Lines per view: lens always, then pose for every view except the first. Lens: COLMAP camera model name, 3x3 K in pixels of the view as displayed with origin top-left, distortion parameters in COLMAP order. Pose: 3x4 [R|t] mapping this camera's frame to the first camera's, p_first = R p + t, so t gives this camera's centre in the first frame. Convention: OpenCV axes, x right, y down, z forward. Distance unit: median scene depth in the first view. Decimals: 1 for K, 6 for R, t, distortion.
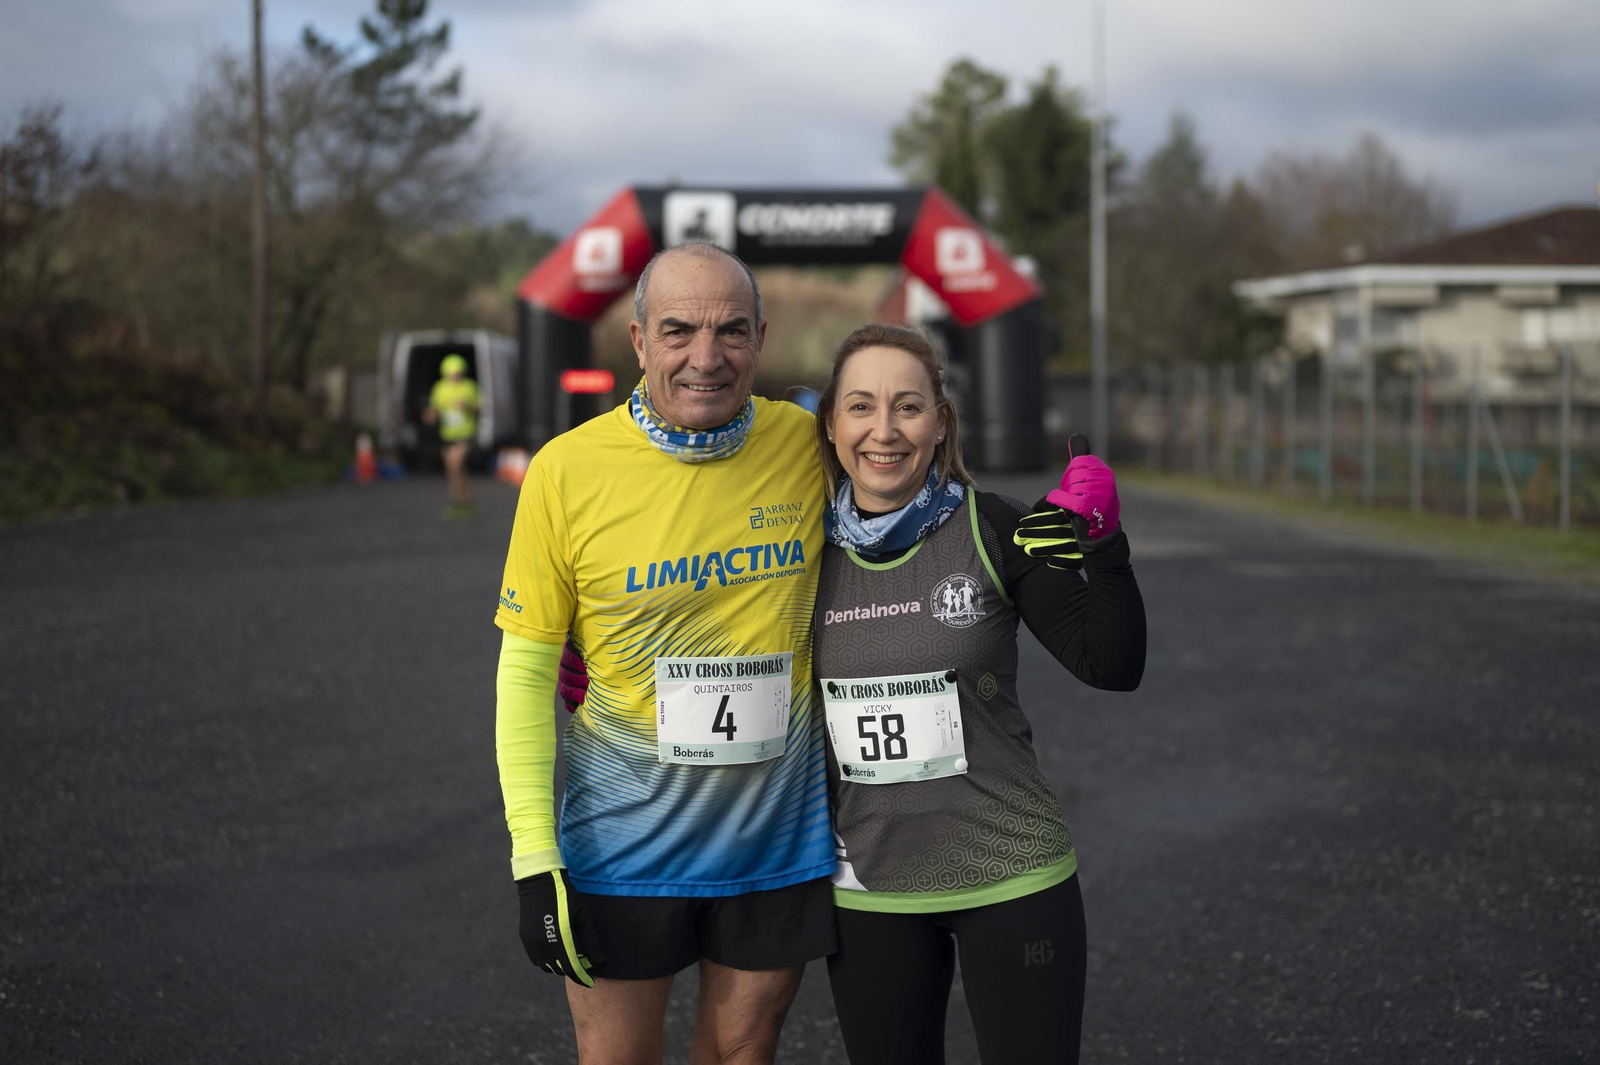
lens RADIAL K [[2394.3, 0, 800.0], [0, 2394.3, 532.5], [0, 0, 1]] dist [0.048512, 0.152005]
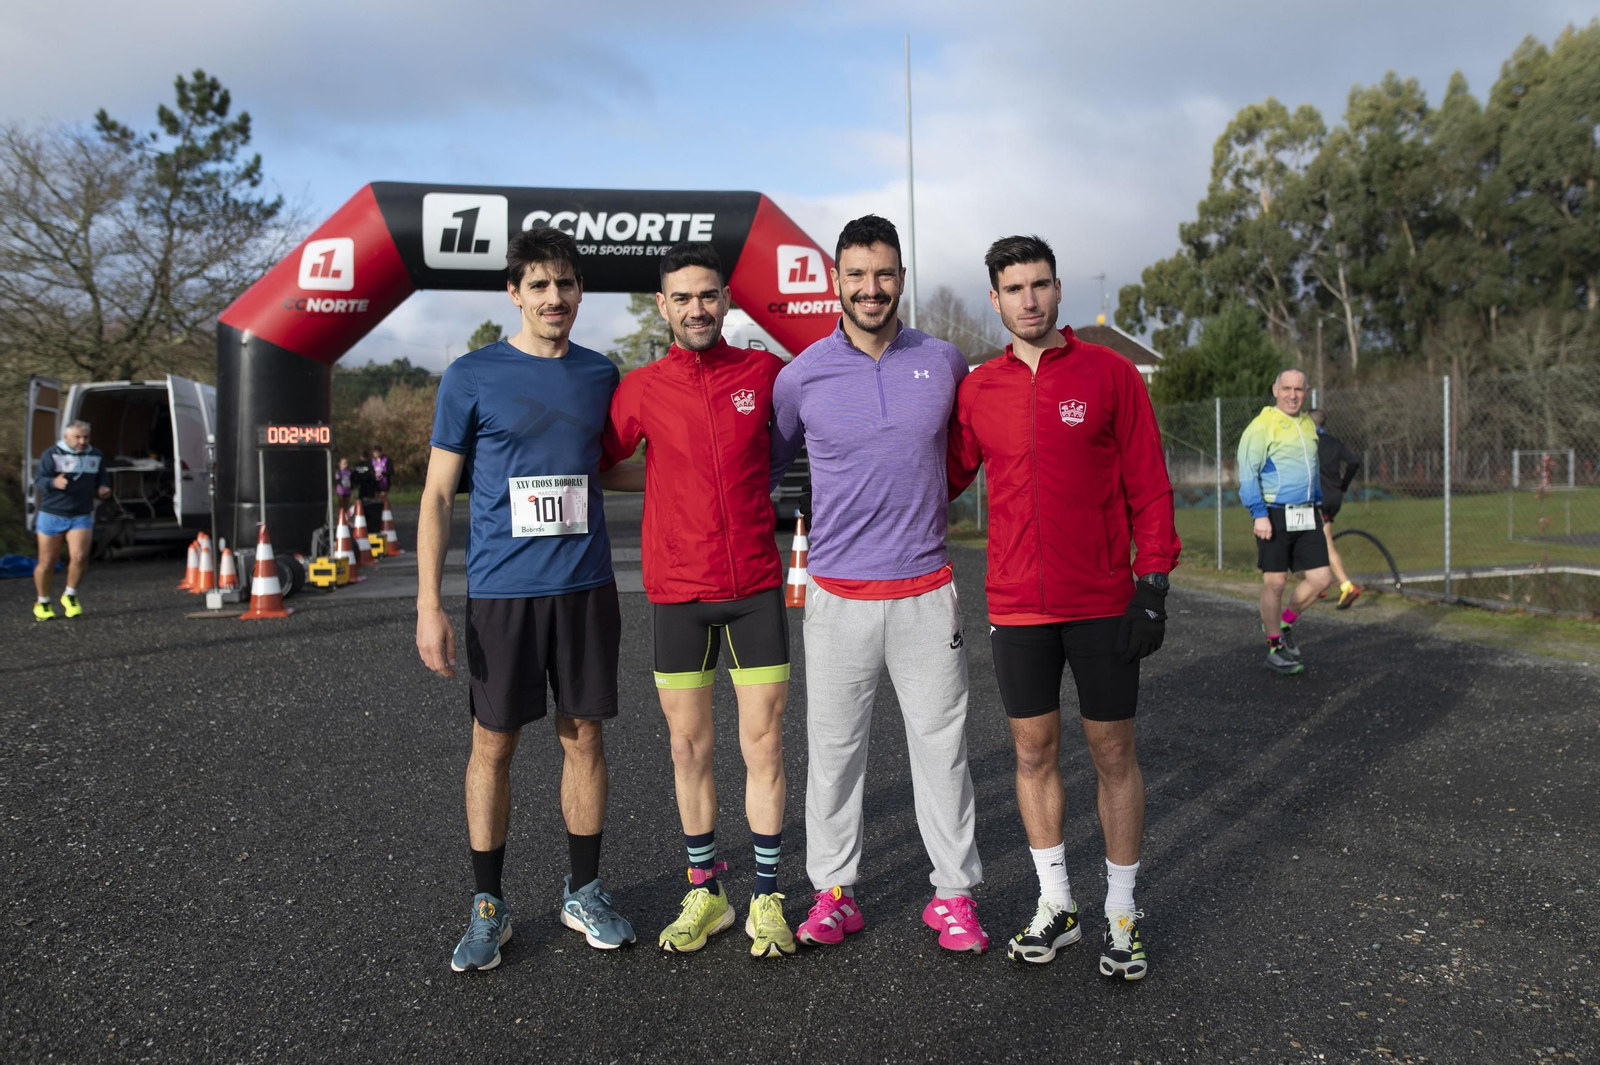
lens RADIAL K [[1312.5, 0, 800.0], [0, 1312.5, 532.5], [0, 0, 1]] dist [0.065602, 0.000293]
pose [[0.986208, -0.025636, 0.163511, -0.005412], [0.025907, 0.999664, 0.000470, -0.019006], [-0.163468, 0.003772, 0.986541, 0.360644]]
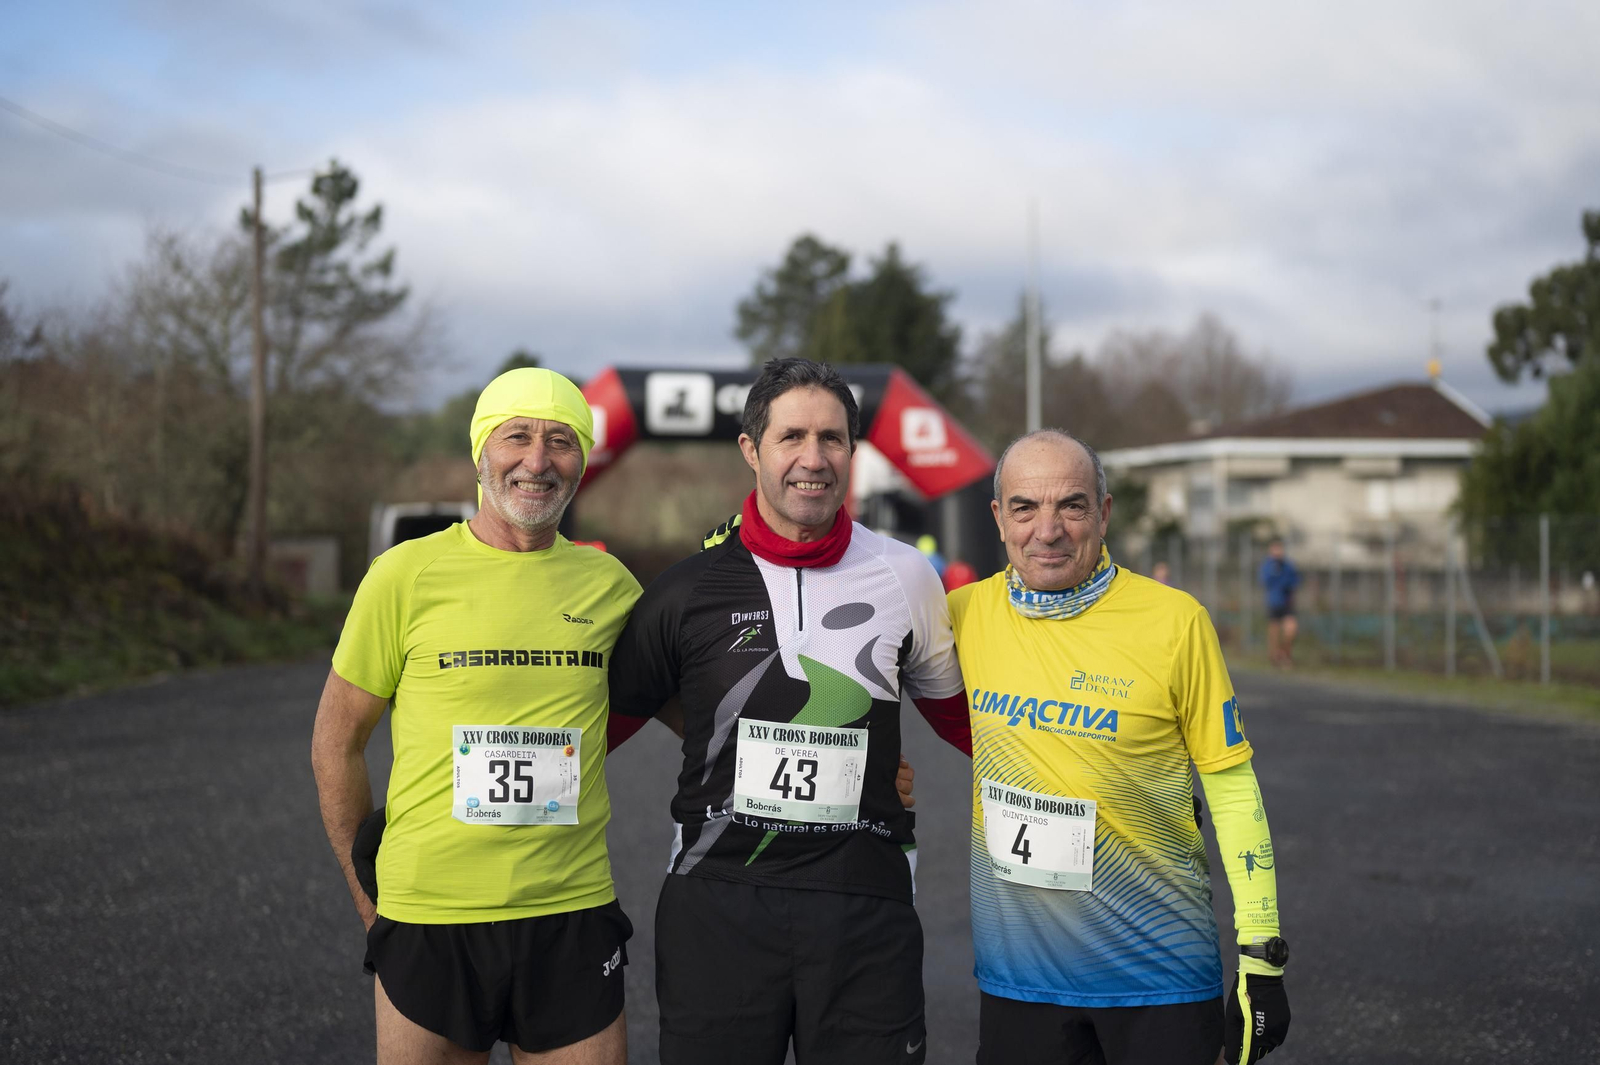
lens RADIAL K [[2394.3, 0, 800.0], [0, 2394.3, 532.5], [0, 0, 1]] dist [0.048512, 0.152005]
pose [[0.997148, -0.001357, 0.075454, -0.043655], [0.006646, 0.997533, -0.069890, 0.001673], [-0.075173, 0.070192, 0.994697, -0.027667]]
